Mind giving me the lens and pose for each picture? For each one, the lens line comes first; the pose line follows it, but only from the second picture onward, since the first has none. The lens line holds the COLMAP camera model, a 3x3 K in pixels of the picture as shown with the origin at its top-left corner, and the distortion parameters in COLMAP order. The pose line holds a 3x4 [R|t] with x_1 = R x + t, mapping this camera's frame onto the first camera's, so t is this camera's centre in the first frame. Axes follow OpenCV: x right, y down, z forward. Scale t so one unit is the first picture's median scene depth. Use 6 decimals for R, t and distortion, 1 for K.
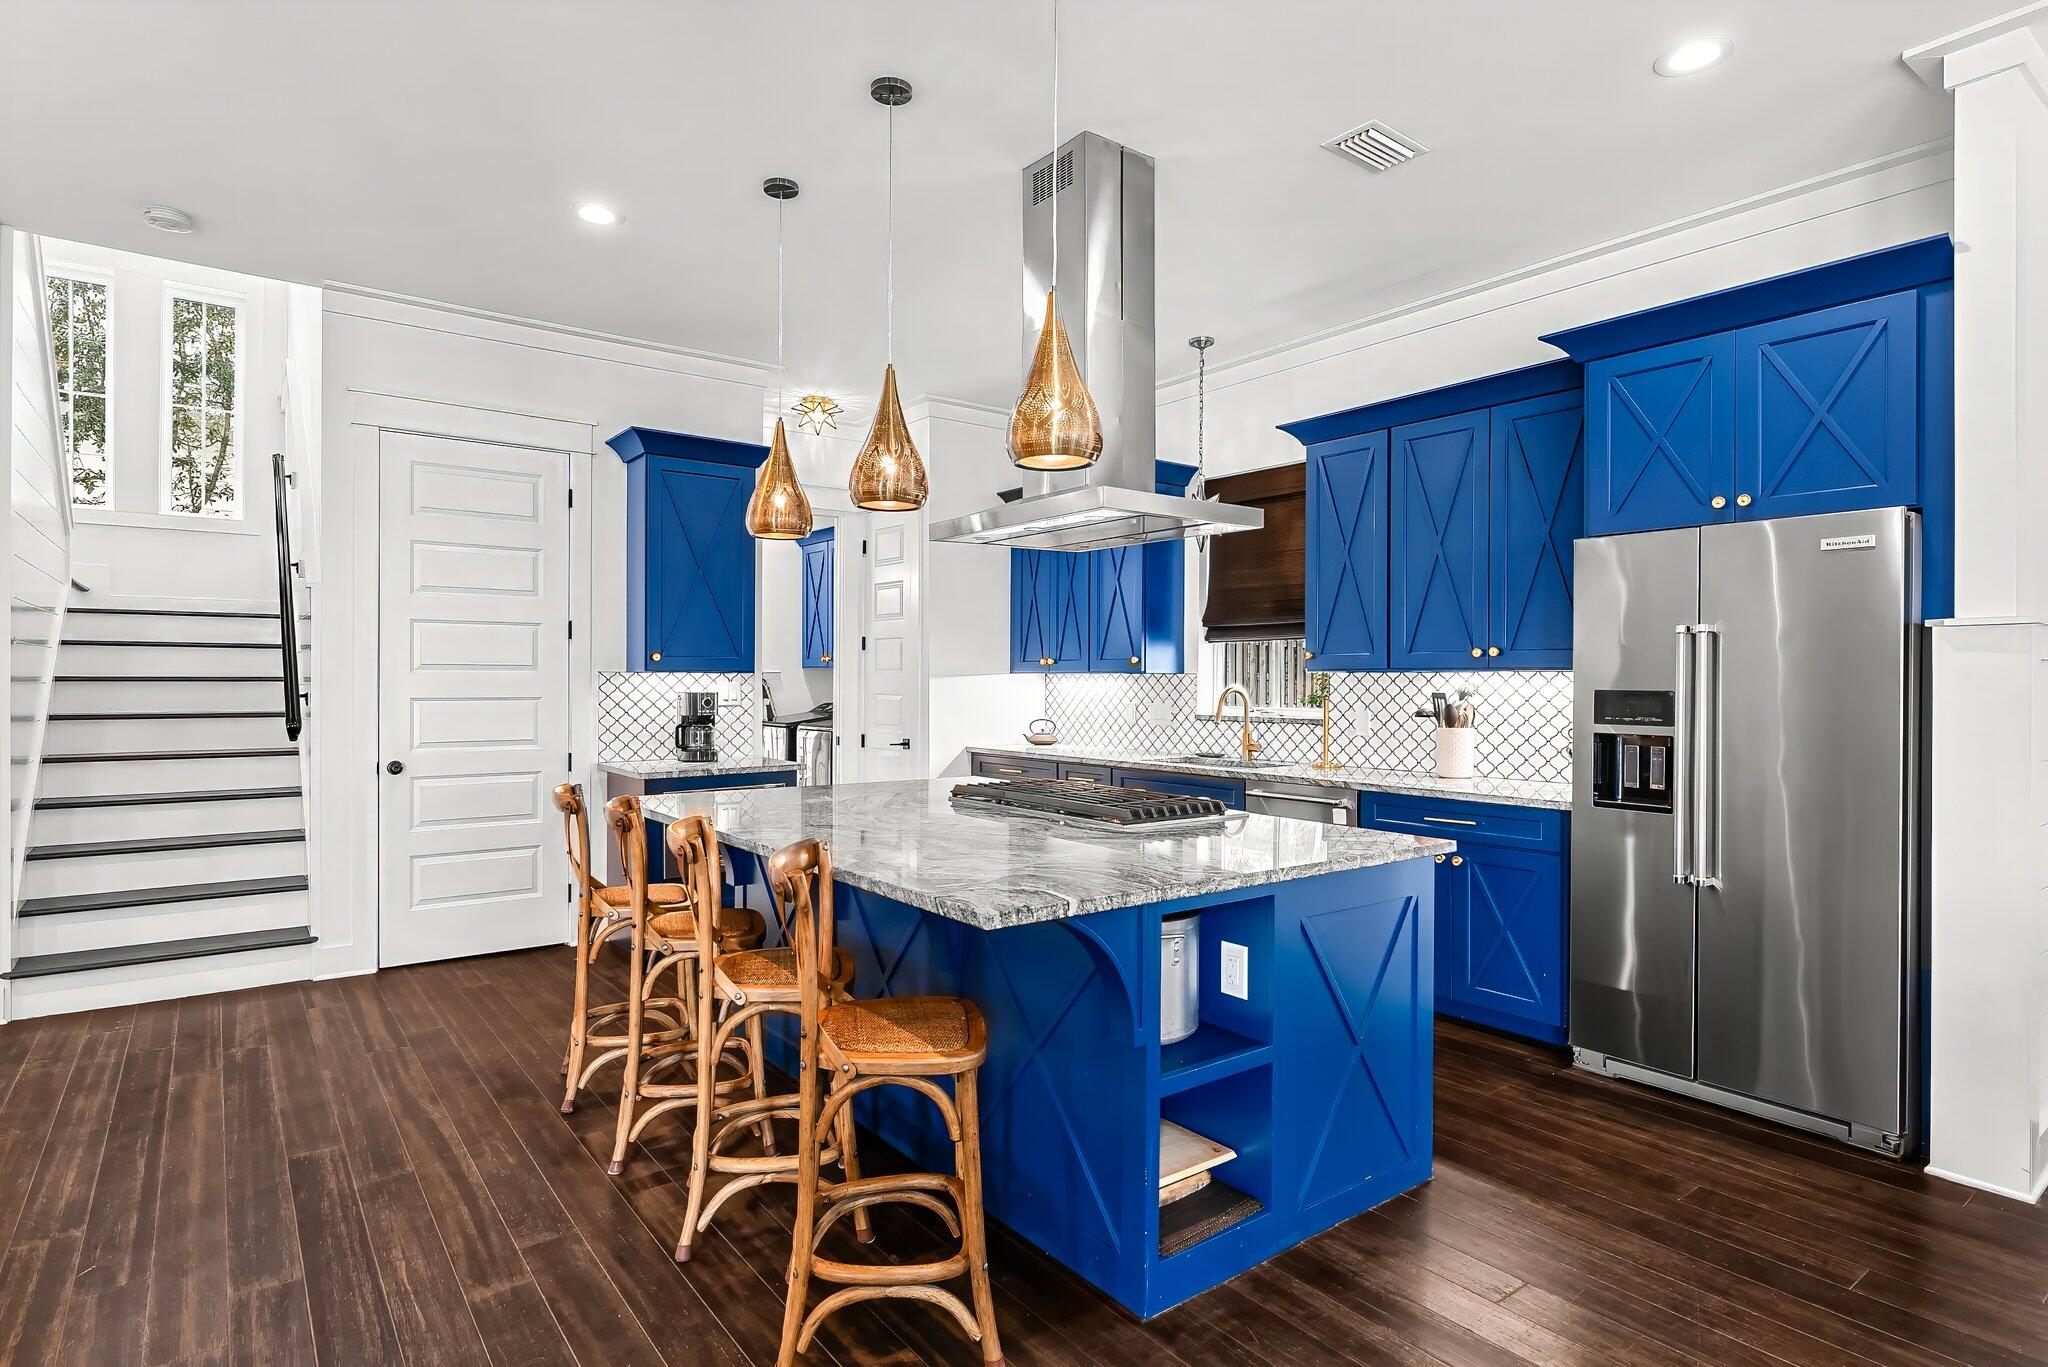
lens RADIAL K [[1072.8, 0, 1024.0], [0, 1072.8, 683.5], [0, 0, 1]] dist [-0.001673, -0.000304]
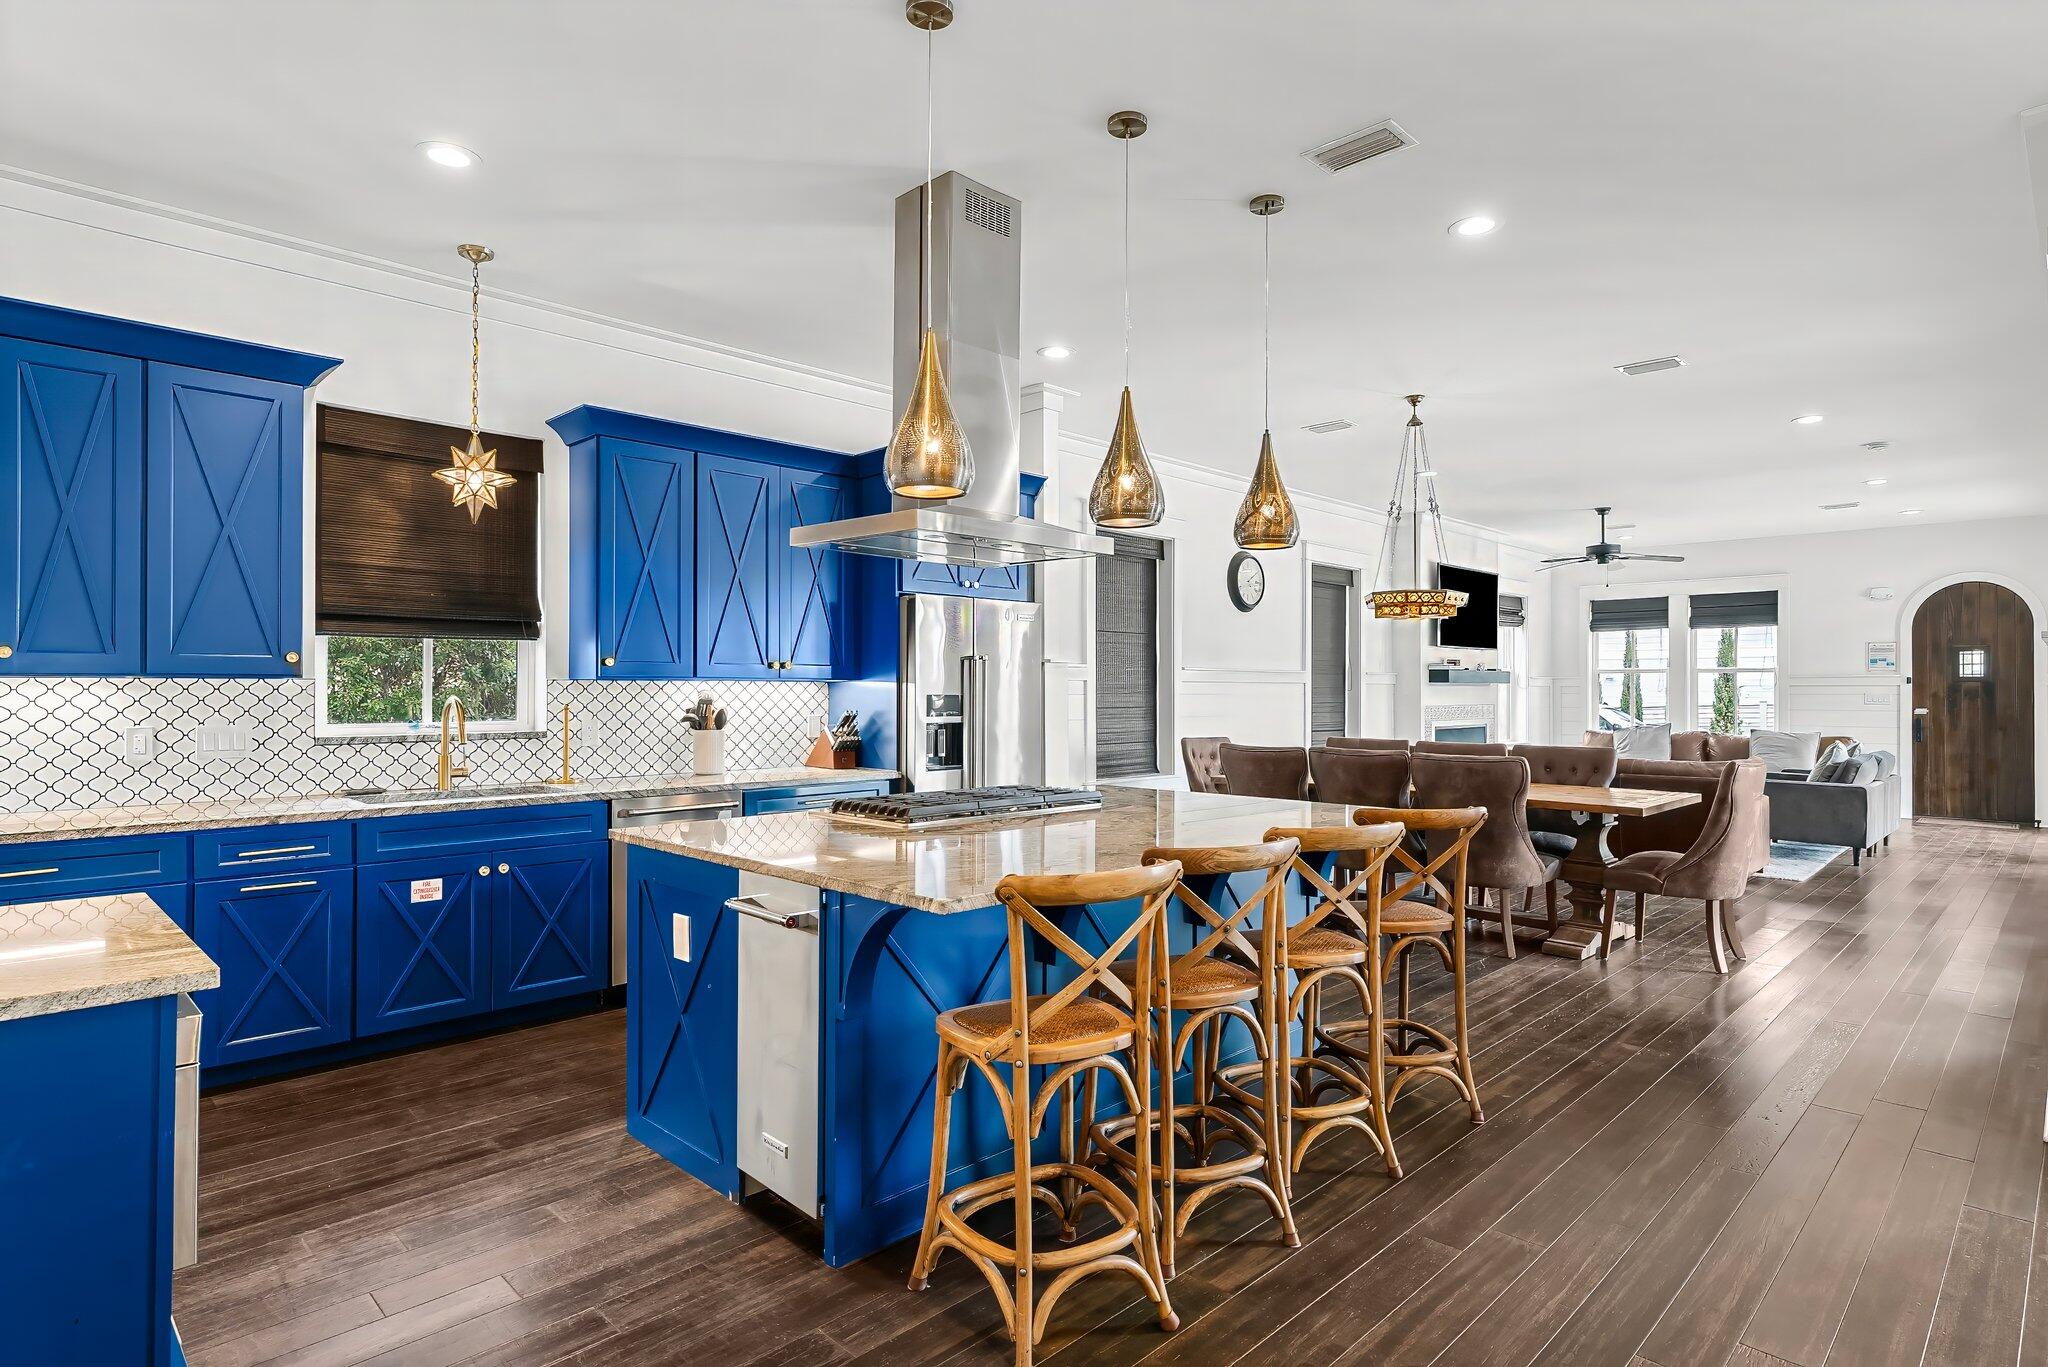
lens RADIAL K [[1066.9, 0, 1019.2], [0, 1066.9, 687.2], [0, 0, 1]] dist [0.012513, -0.000956]
pose [[-0.132479, -0.002128, 0.991184, -0.763785], [0.002401, 0.999994, 0.002468, -0.006051], [-0.991183, 0.002707, -0.132473, 0.831825]]
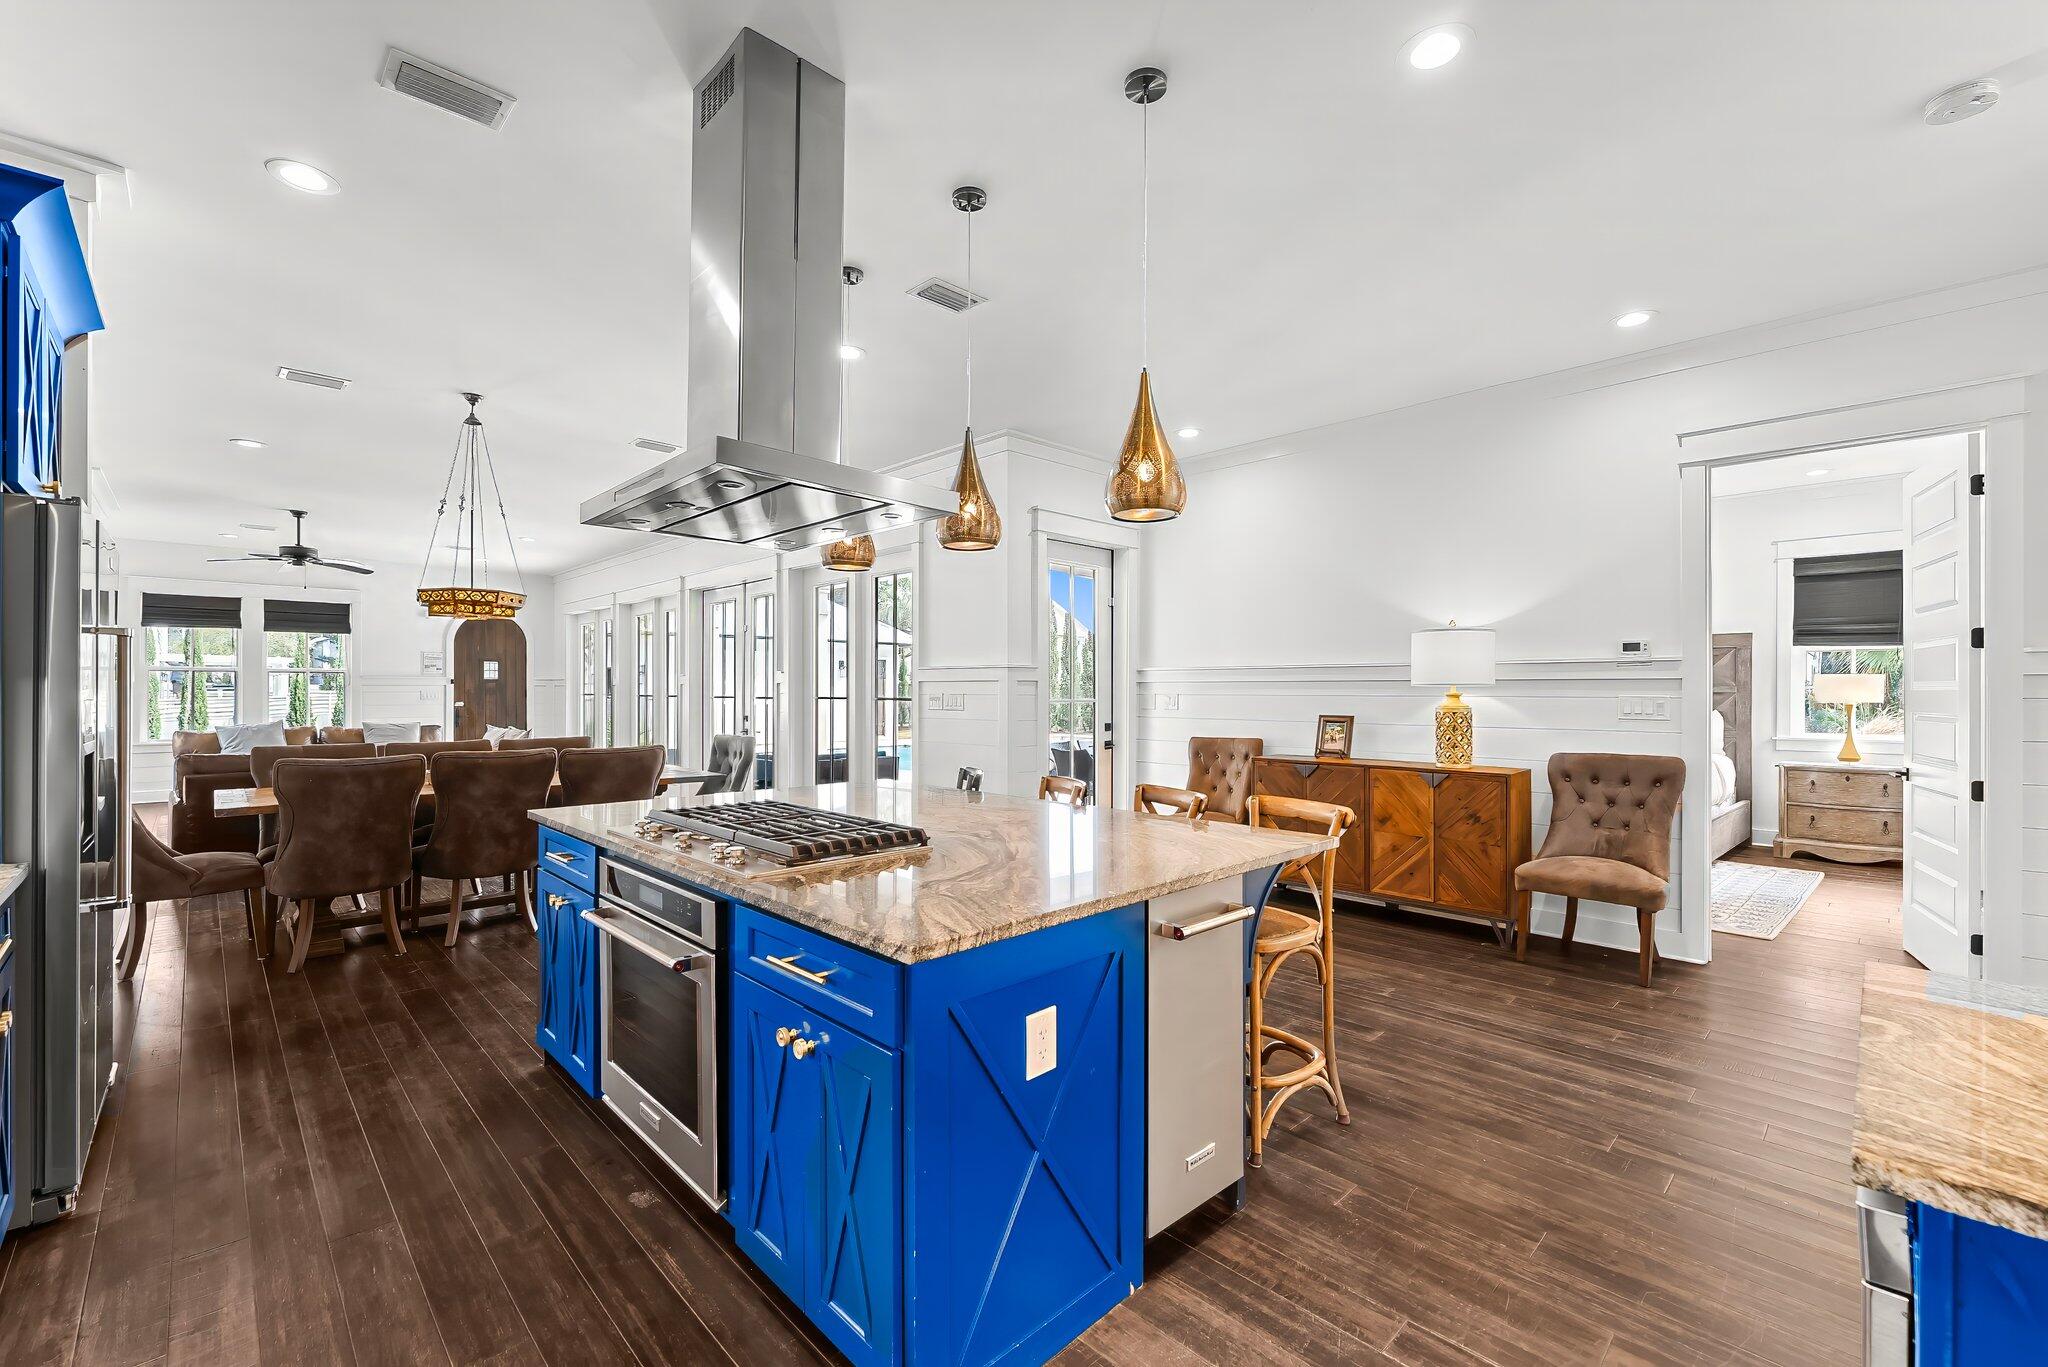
lens RADIAL K [[852.6, 0, 1019.9], [0, 852.6, 691.5], [0, 0, 1]] dist [-0.000422, 0.000016]
pose [[-0.993029, -0.006604, -0.117686, -0.047663], [-0.007263, 0.999960, 0.005173, -0.006180], [0.117647, 0.005992, -0.993037, 1.307091]]
